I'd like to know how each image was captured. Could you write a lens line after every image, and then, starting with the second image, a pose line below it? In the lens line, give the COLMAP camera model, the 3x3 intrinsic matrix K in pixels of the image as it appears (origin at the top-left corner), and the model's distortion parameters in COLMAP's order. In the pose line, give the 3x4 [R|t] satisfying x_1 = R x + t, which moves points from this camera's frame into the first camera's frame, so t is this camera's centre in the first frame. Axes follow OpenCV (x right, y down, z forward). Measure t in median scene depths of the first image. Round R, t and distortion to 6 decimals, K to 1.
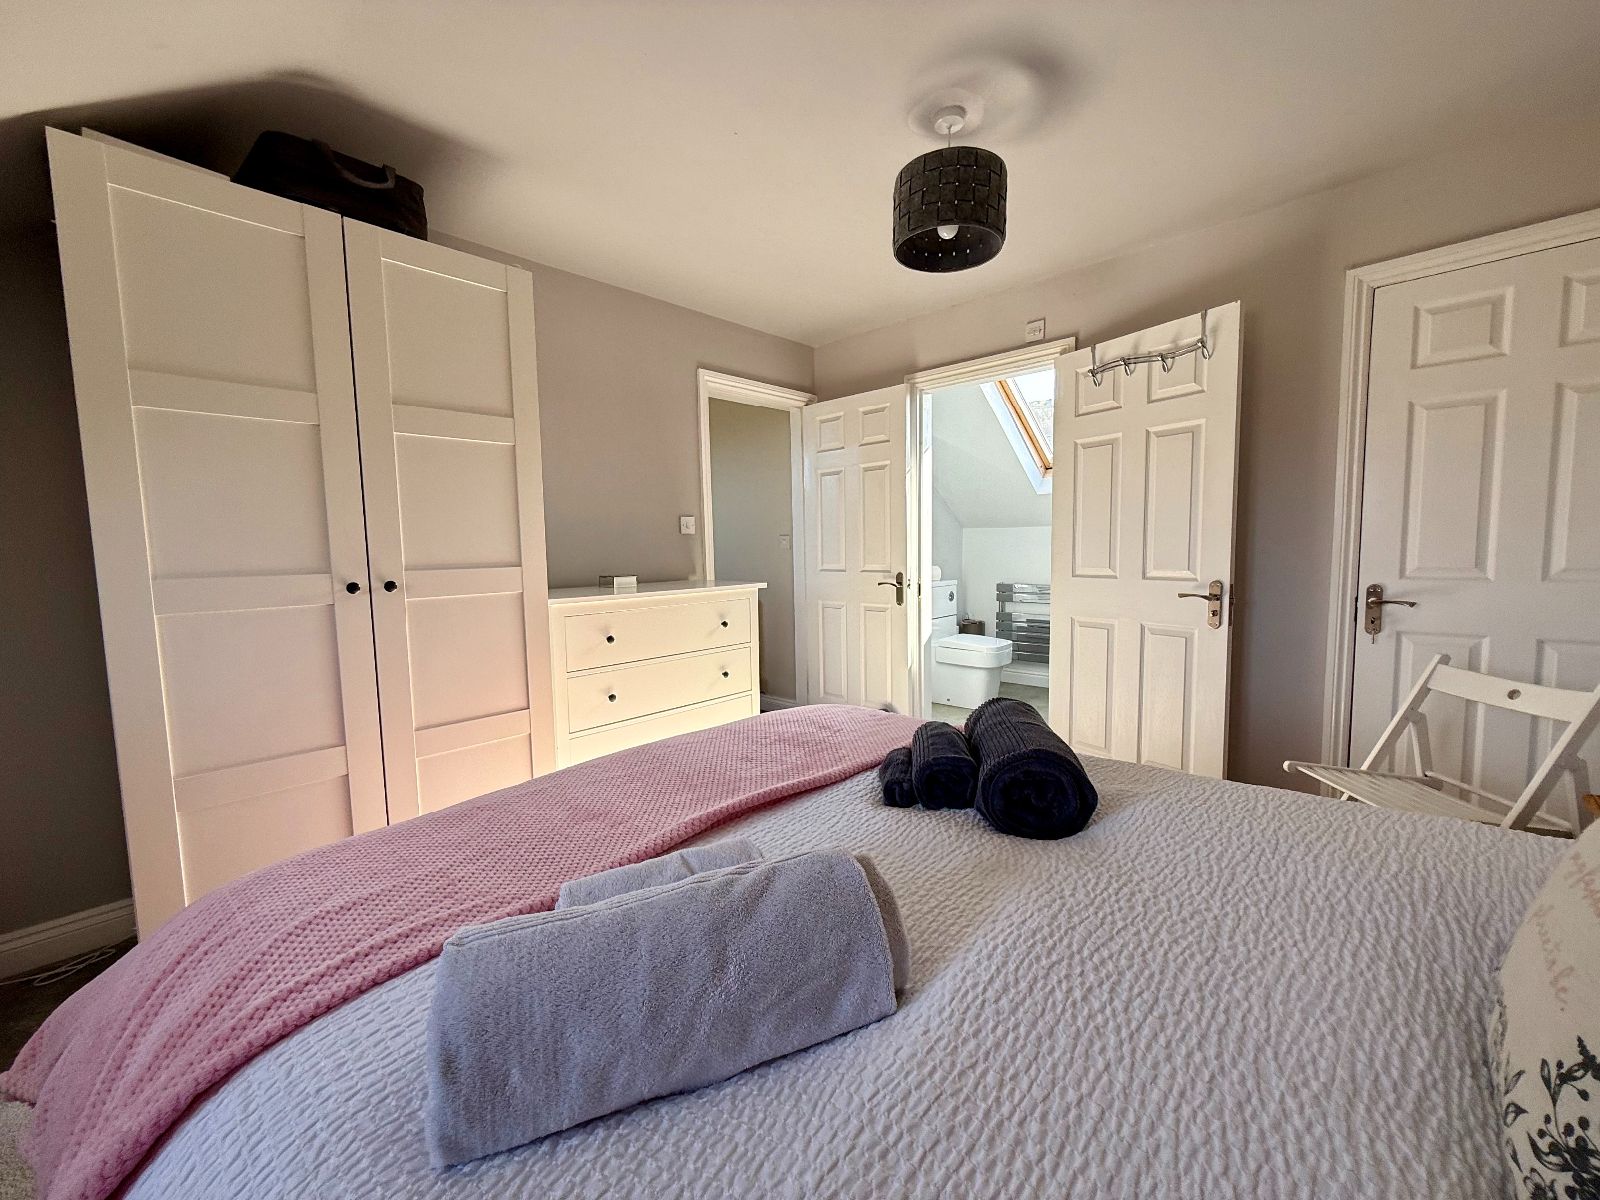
lens RADIAL K [[635.1, 0, 802.0], [0, 635.1, 596.5], [0, 0, 1]] dist [-0.000634, -0.000375]
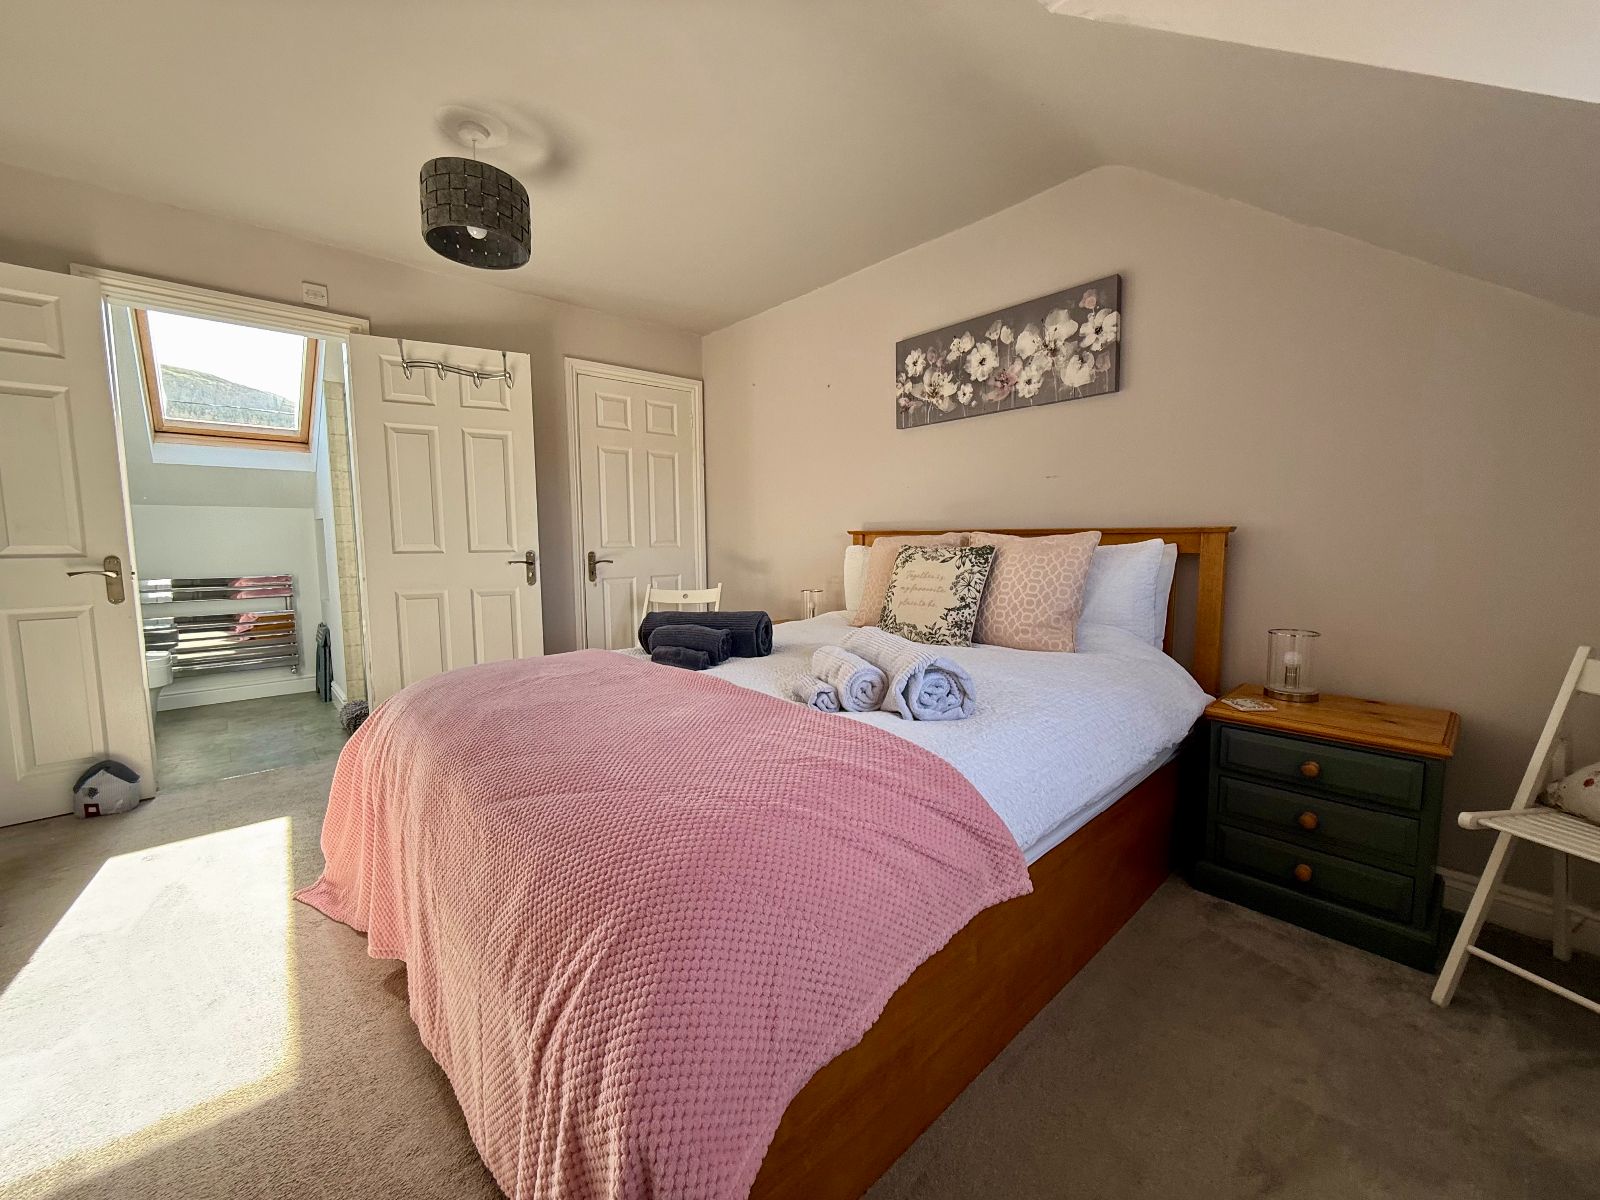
lens RADIAL K [[635.1, 0, 802.2], [0, 635.1, 600.6], [0, 0, 1]] dist [-0.000634, -0.000375]
pose [[0.073623, -0.081894, 0.993918, -0.665711], [0.079285, 0.993949, 0.076024, 0.023238], [-0.994130, 0.073206, 0.079670, 0.286980]]
